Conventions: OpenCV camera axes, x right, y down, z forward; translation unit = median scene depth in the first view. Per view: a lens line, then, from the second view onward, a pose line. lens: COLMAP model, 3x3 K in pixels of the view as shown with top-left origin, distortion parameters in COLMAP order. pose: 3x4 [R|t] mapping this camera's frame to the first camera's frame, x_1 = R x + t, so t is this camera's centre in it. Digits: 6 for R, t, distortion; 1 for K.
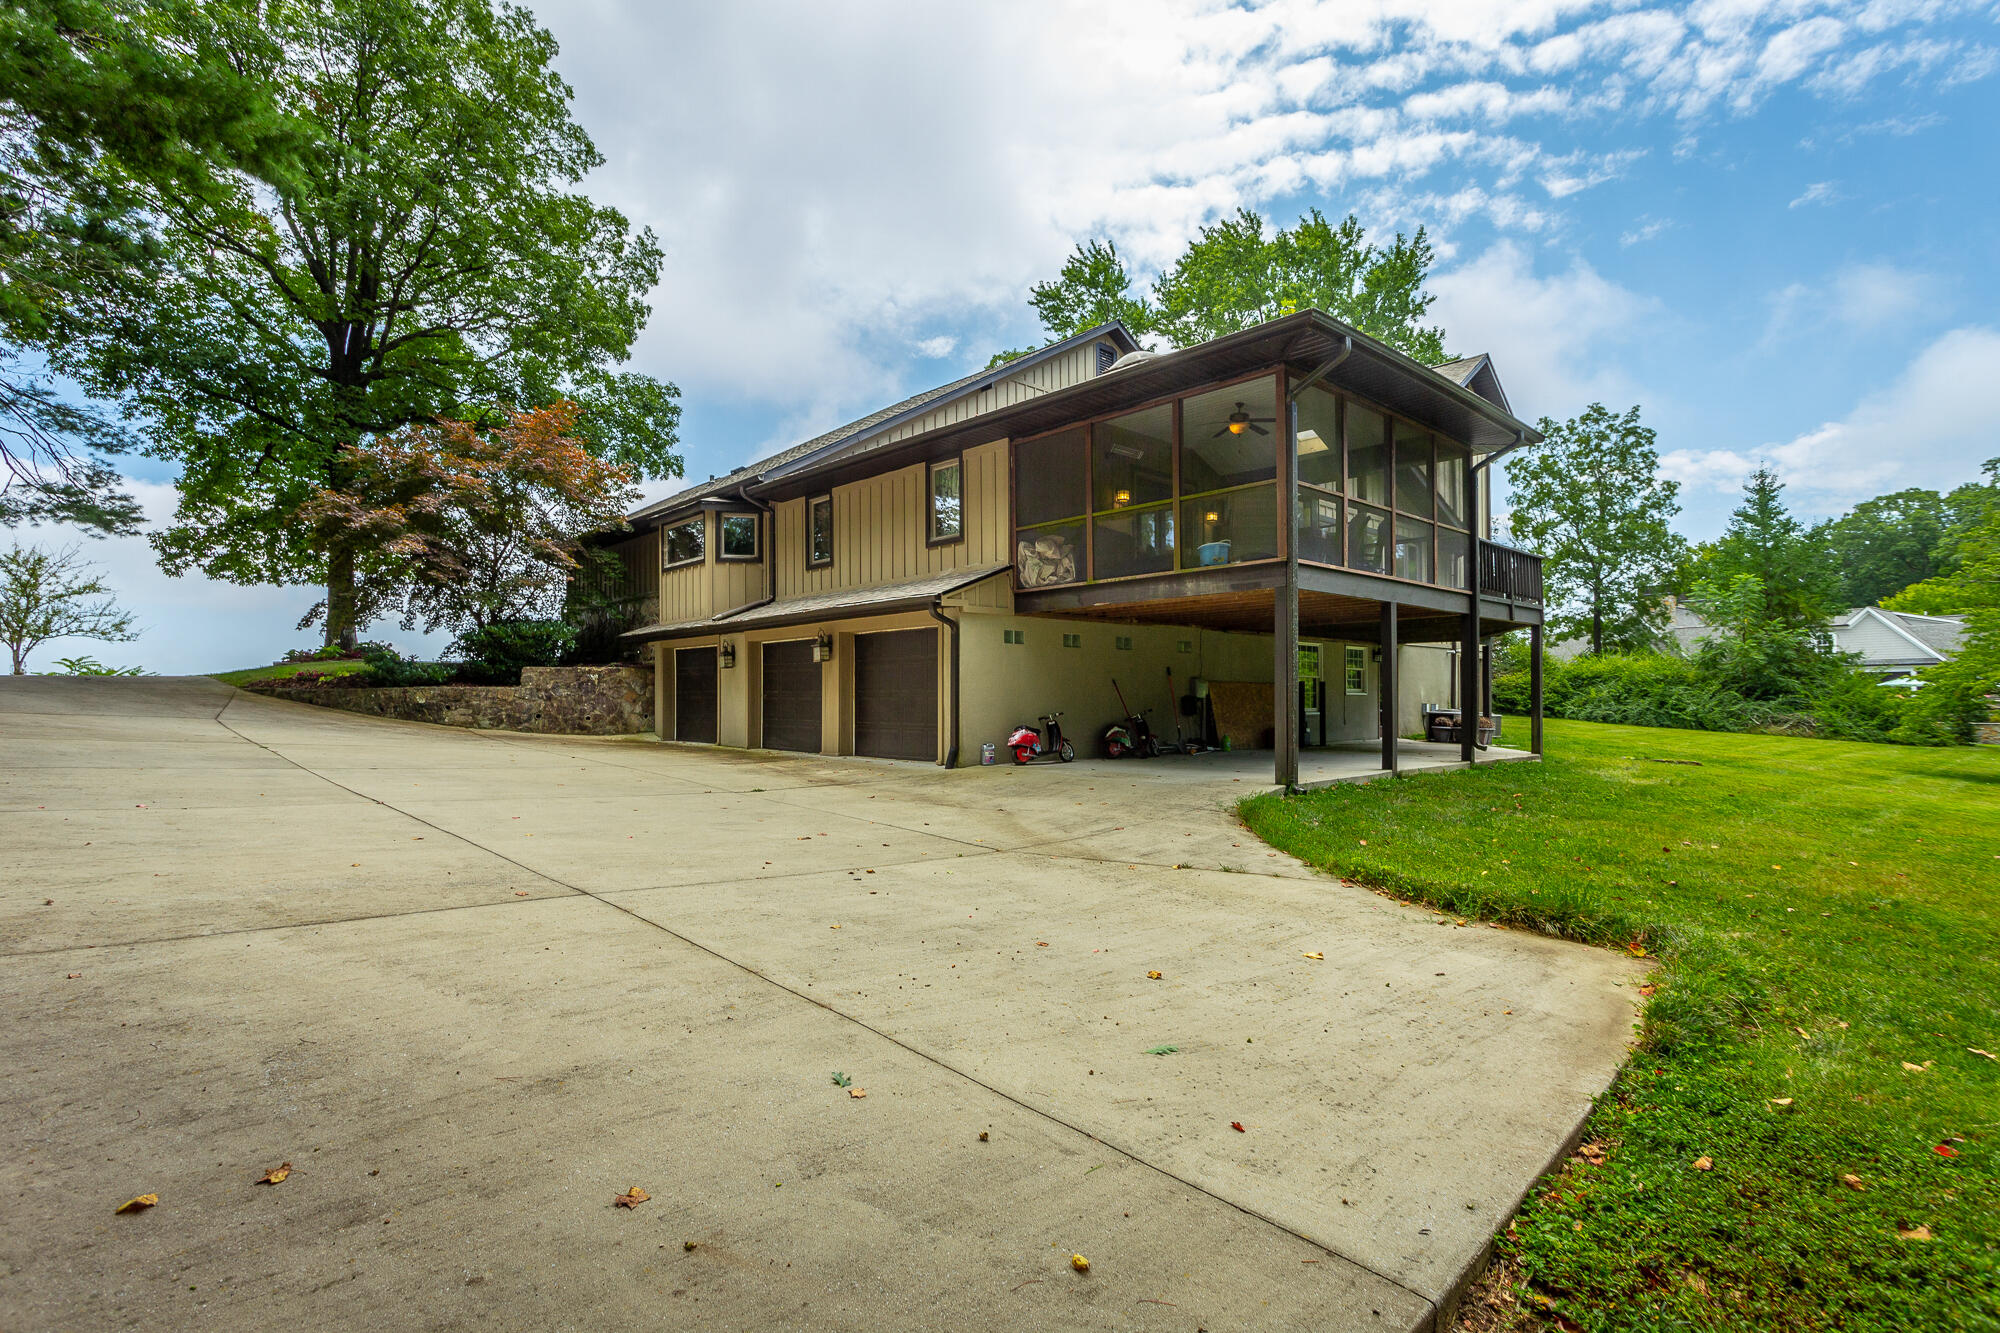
lens RADIAL K [[991.6, 0, 998.1], [0, 991.6, 672.1], [0, 0, 1]] dist [-0.000492, -0.000260]
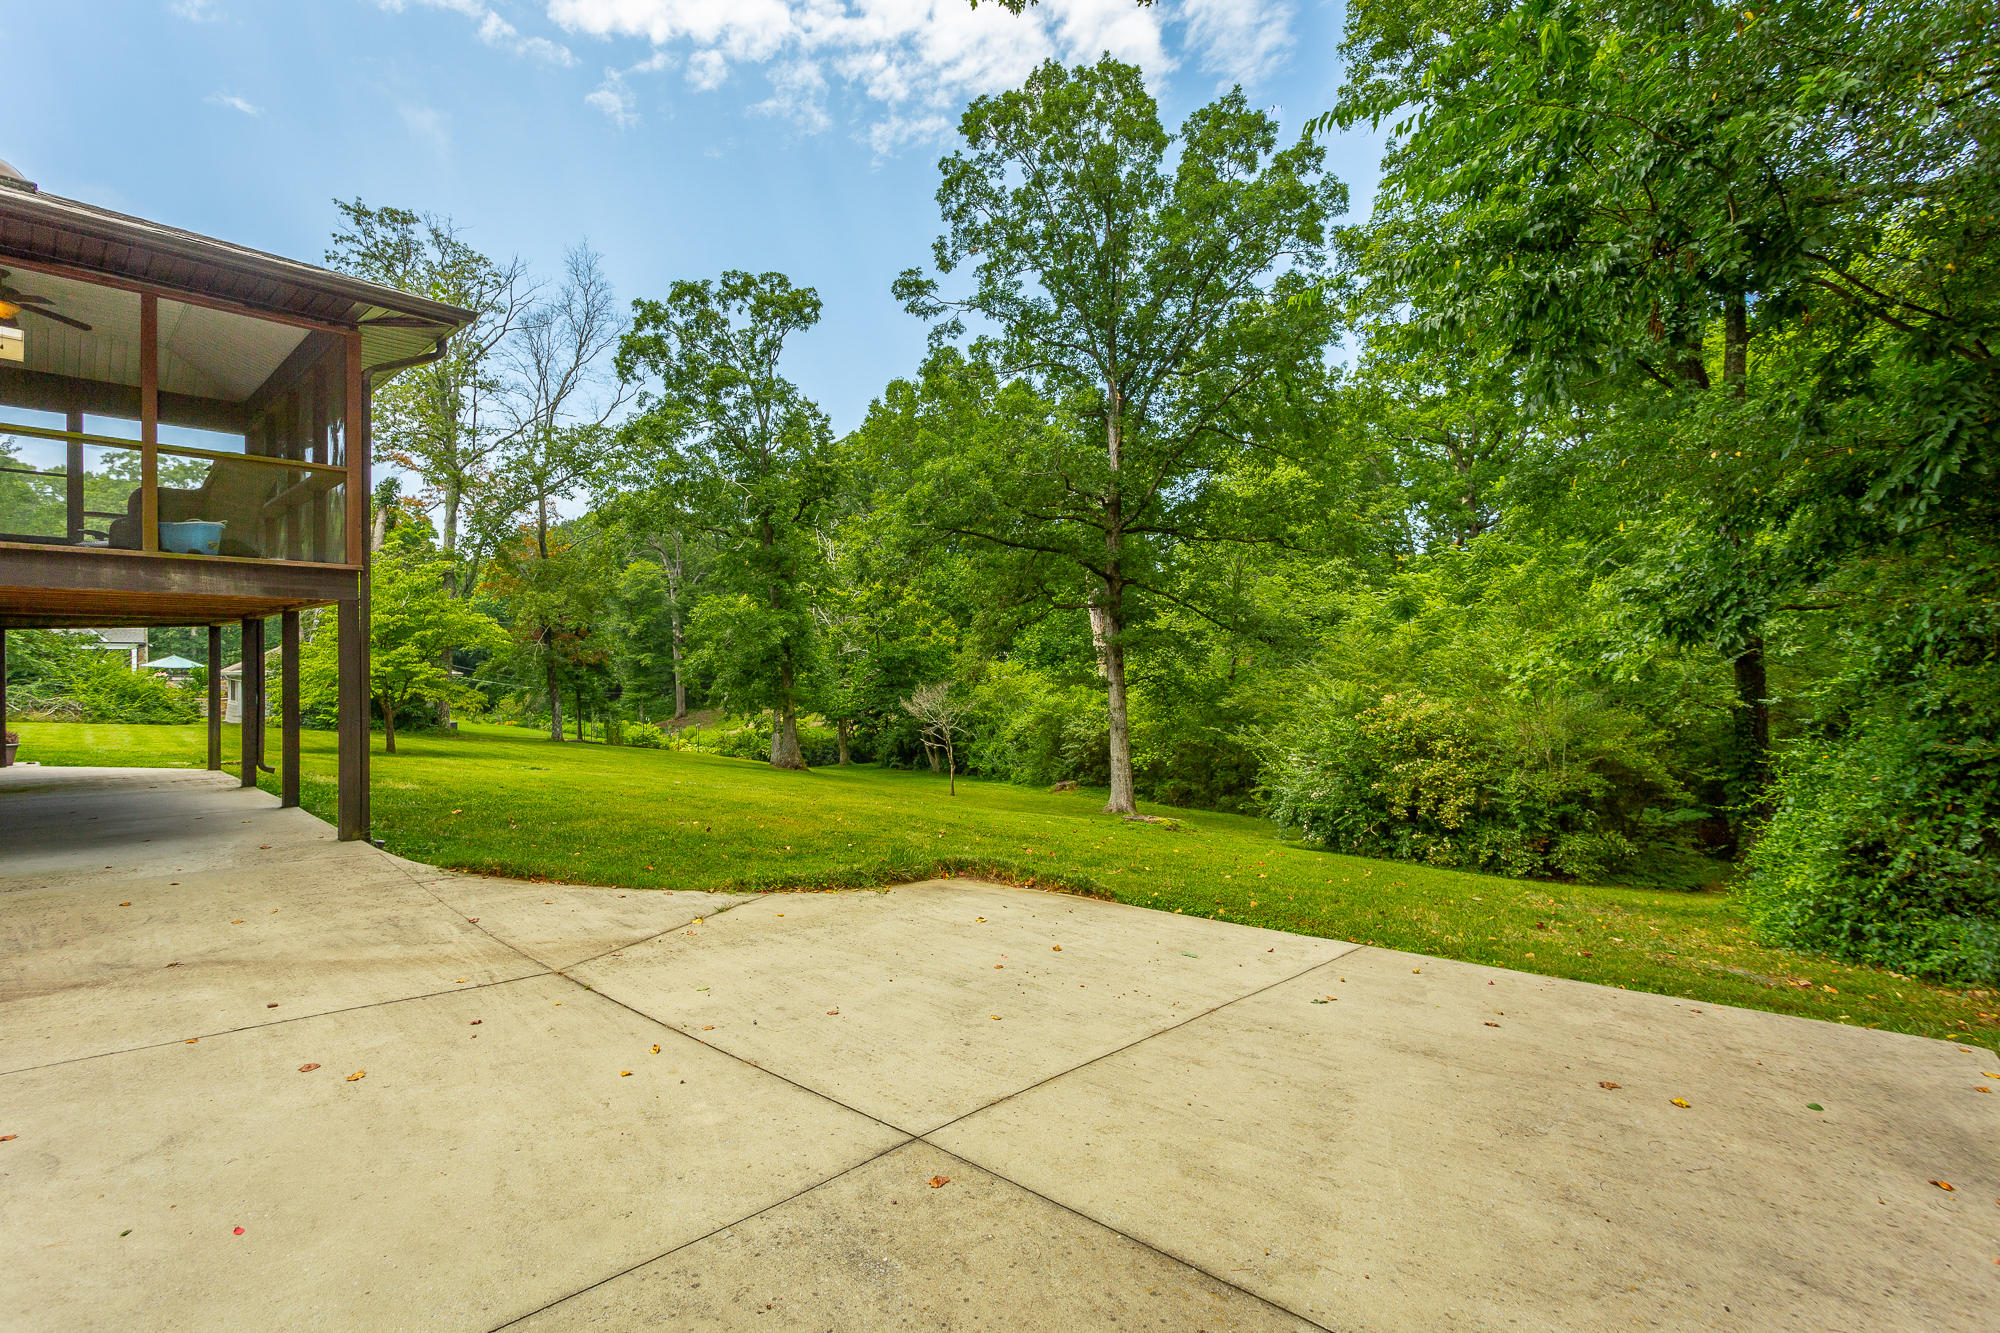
lens RADIAL K [[963.7, 0, 992.2], [0, 963.7, 657.4], [0, 0, 1]] dist [0.012881, -0.000226]
pose [[-0.079359, 0.010565, 0.996790, -1.487037], [-0.036341, 0.999248, -0.013484, -0.127888], [-0.996183, -0.037294, -0.078916, 1.411533]]
